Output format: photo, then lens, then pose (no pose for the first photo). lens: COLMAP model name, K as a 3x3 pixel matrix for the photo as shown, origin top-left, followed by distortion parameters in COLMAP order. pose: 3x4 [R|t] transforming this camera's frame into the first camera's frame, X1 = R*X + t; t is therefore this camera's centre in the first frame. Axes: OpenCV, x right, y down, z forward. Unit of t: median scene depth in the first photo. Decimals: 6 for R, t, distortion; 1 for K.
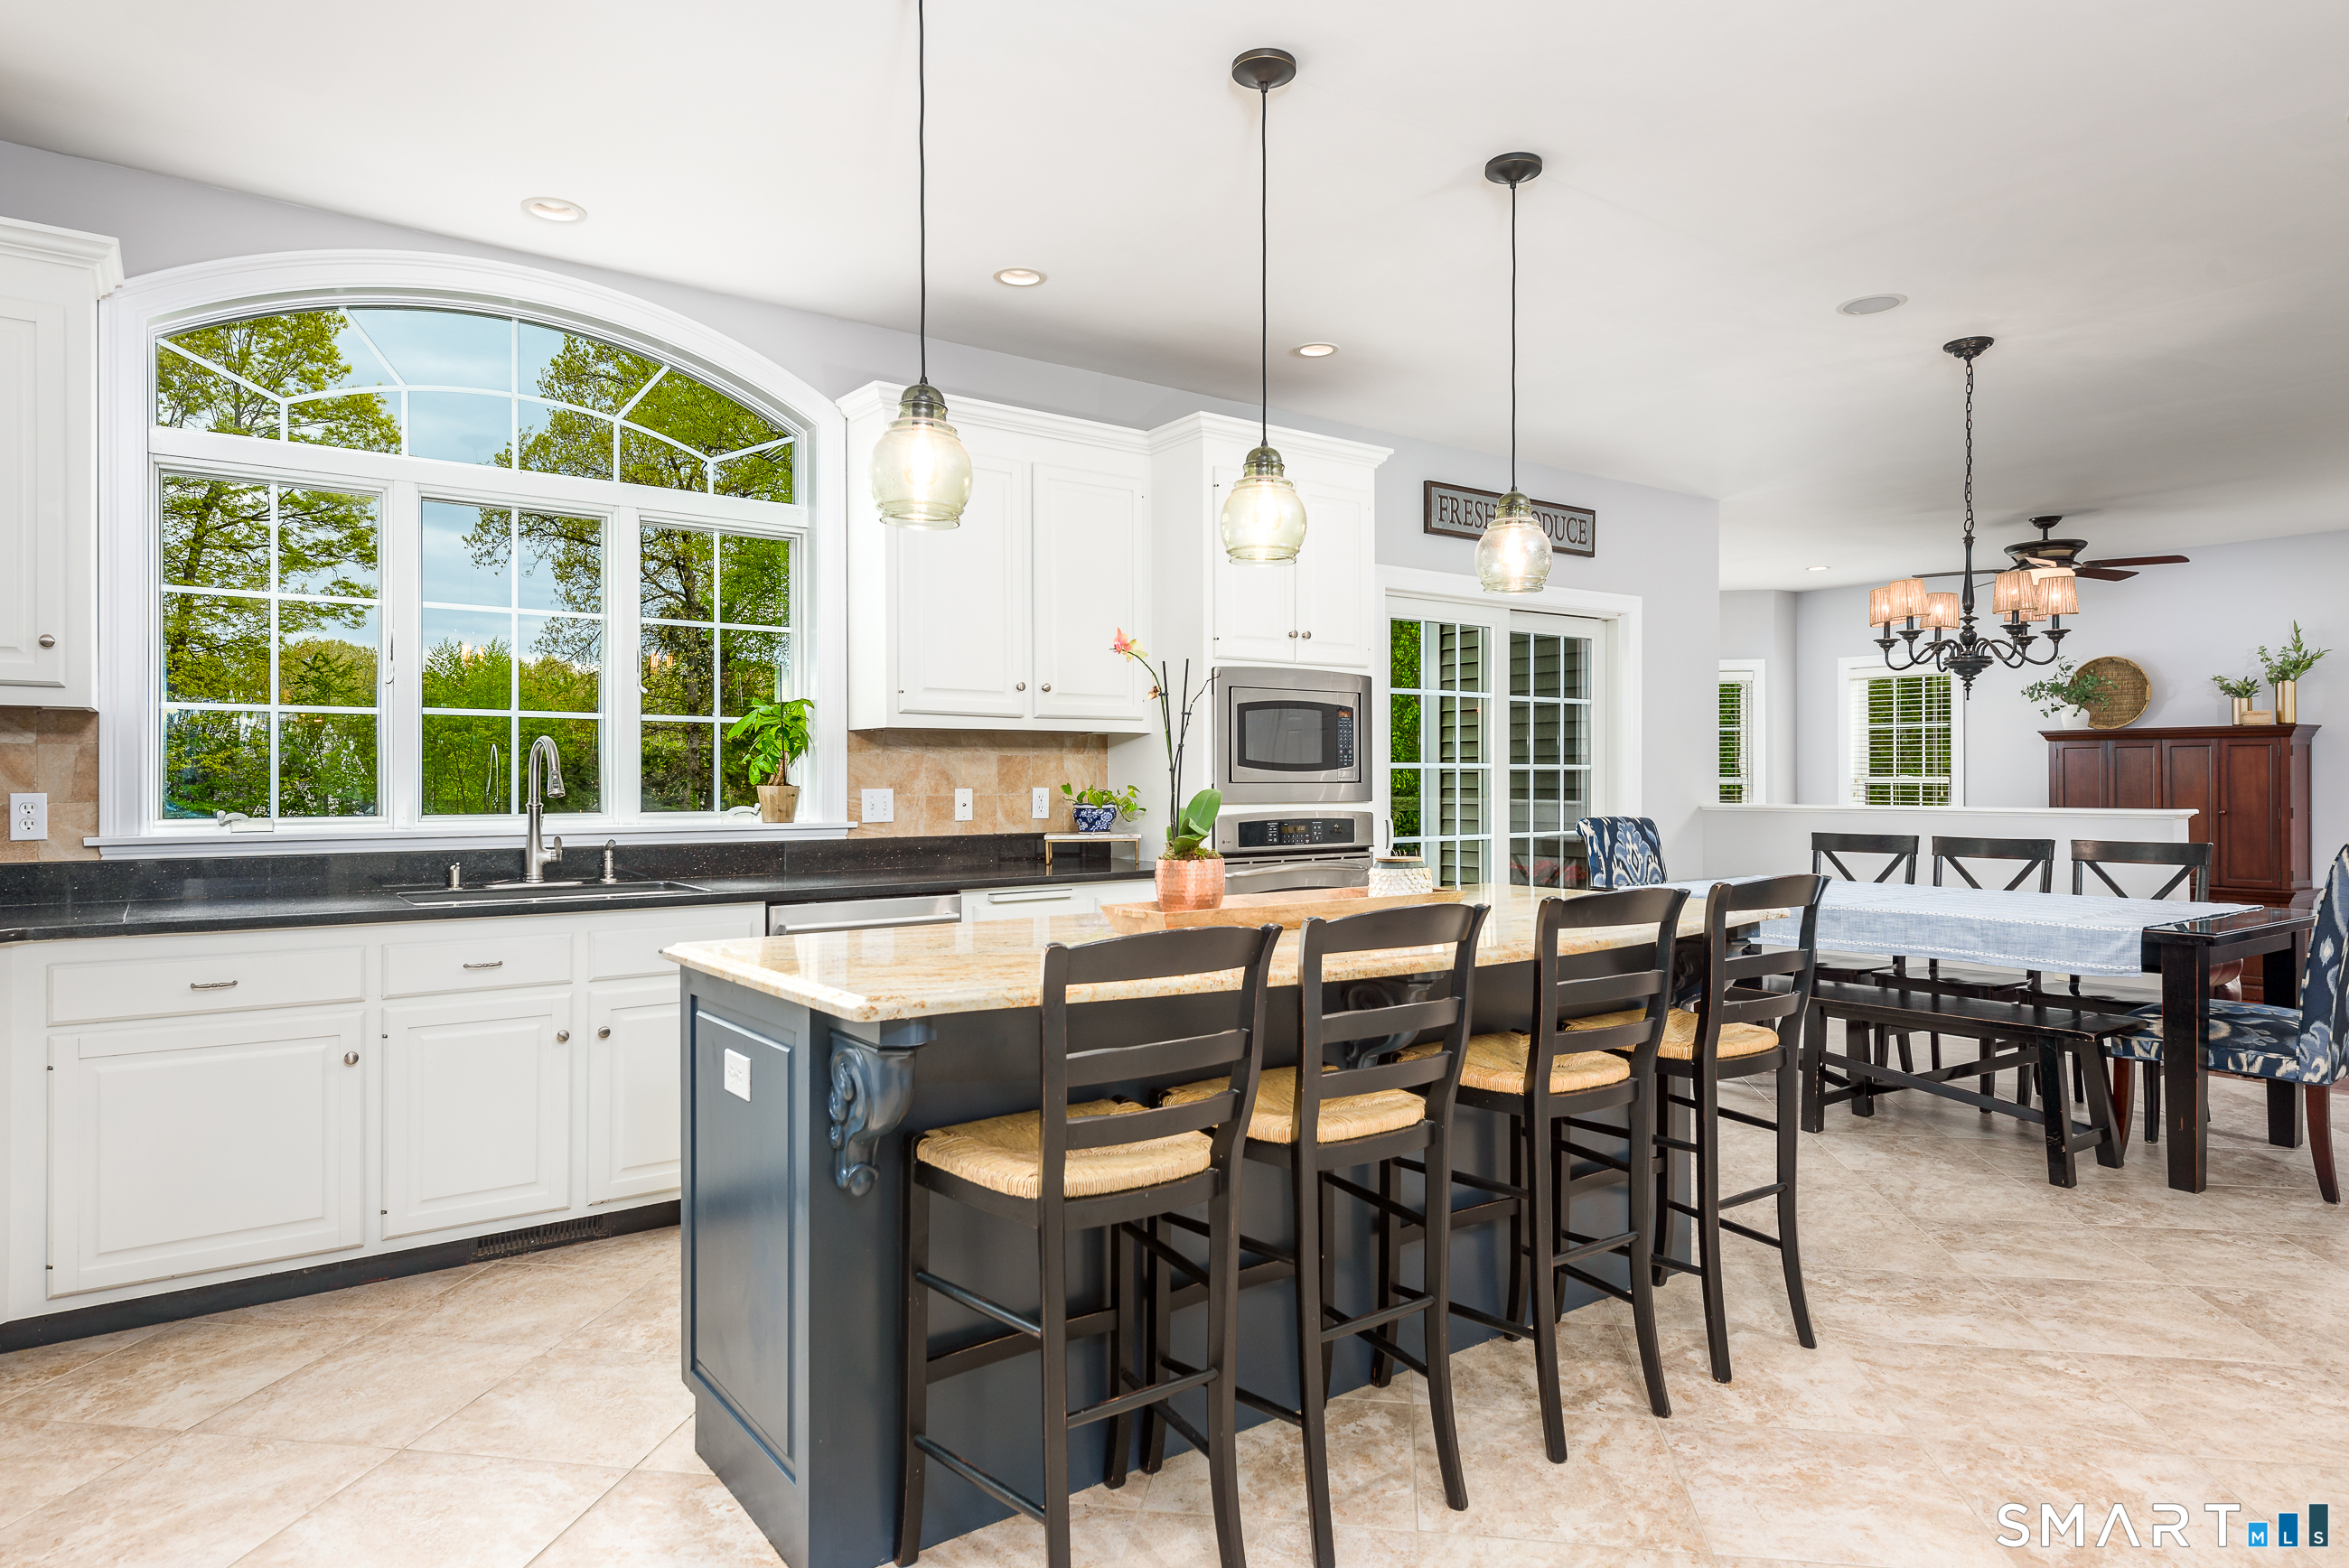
lens RADIAL K [[1372.3, 0, 1180.8], [0, 1372.3, 773.1], [0, 0, 1]] dist [0.019648, -0.007278]
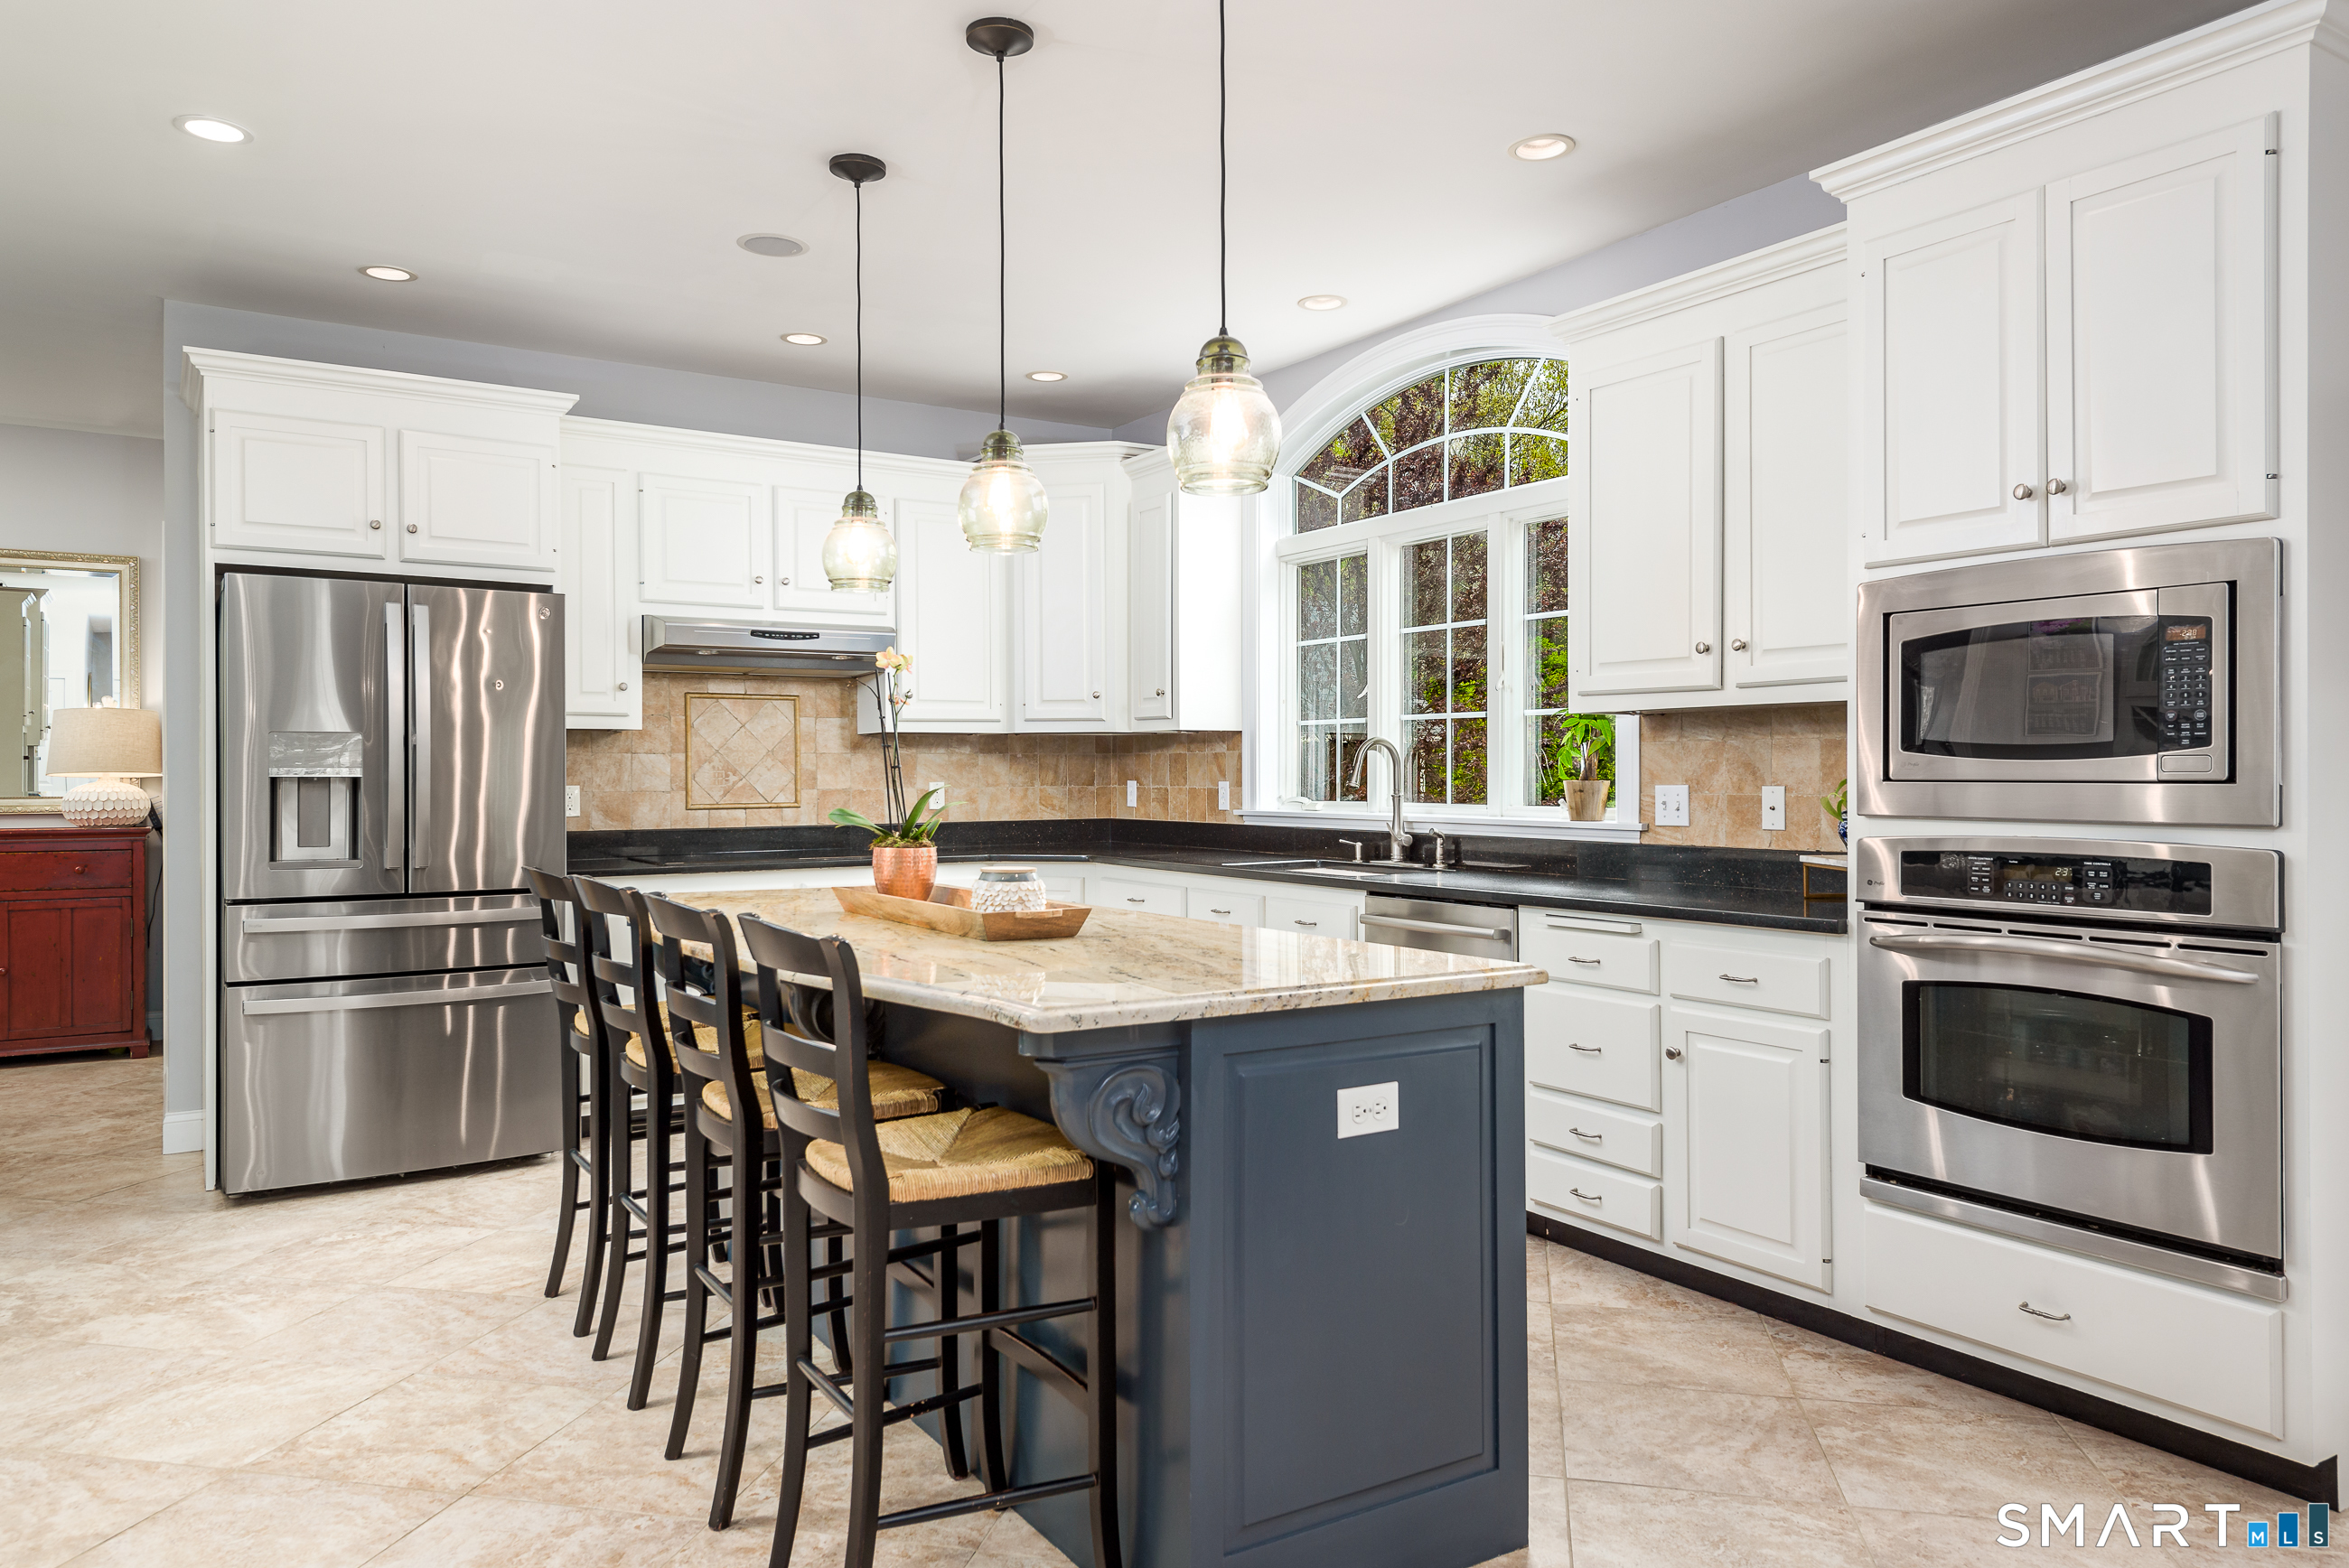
lens RADIAL K [[1538.8, 0, 1164.6], [0, 1538.8, 774.3], [0, 0, 1]] dist [0.003935, -0.001230]
pose [[-0.068174, 0.002082, -0.997671, 0.917354], [0.006240, 0.999979, 0.001661, 0.002004], [0.997654, -0.006113, -0.068185, 0.965719]]
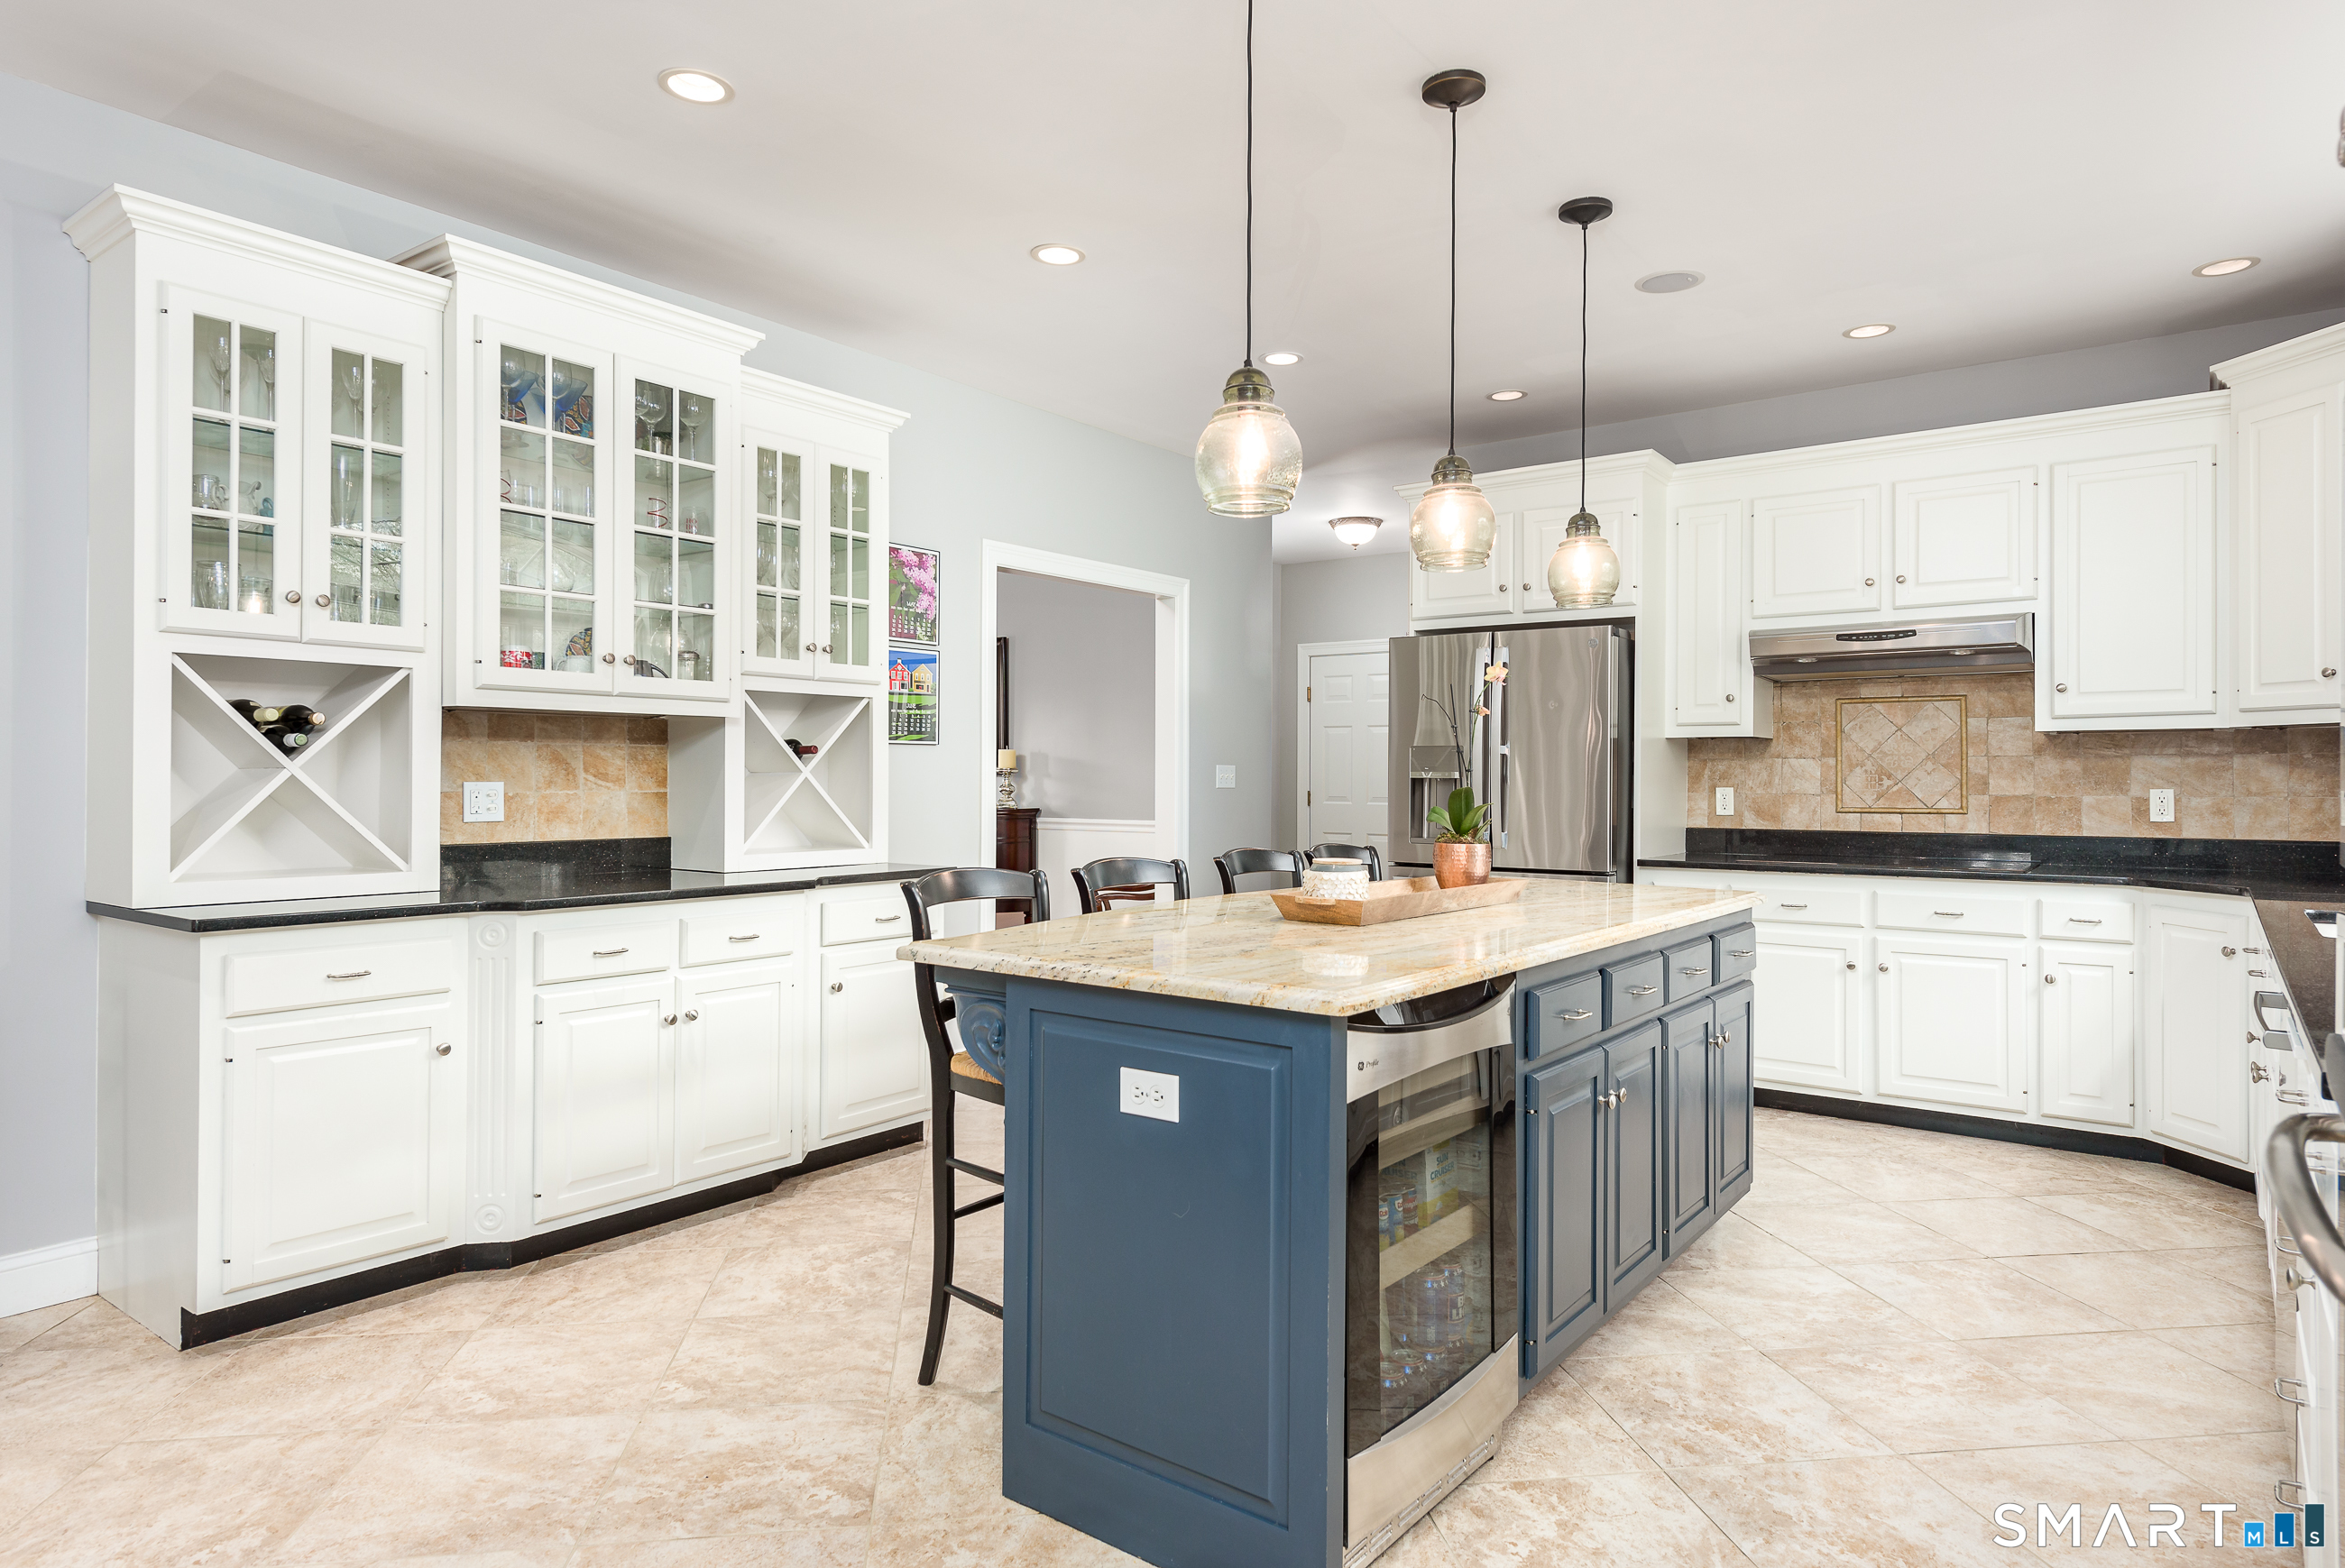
lens RADIAL K [[1369.9, 0, 1165.8], [0, 1369.9, 774.7], [0, 0, 1]] dist [0.019648, -0.007278]
pose [[-0.959734, -0.002072, -0.280904, 0.452926], [-0.001071, 0.999993, -0.003719, 0.004112], [0.280910, -0.003268, -0.959729, 1.568791]]
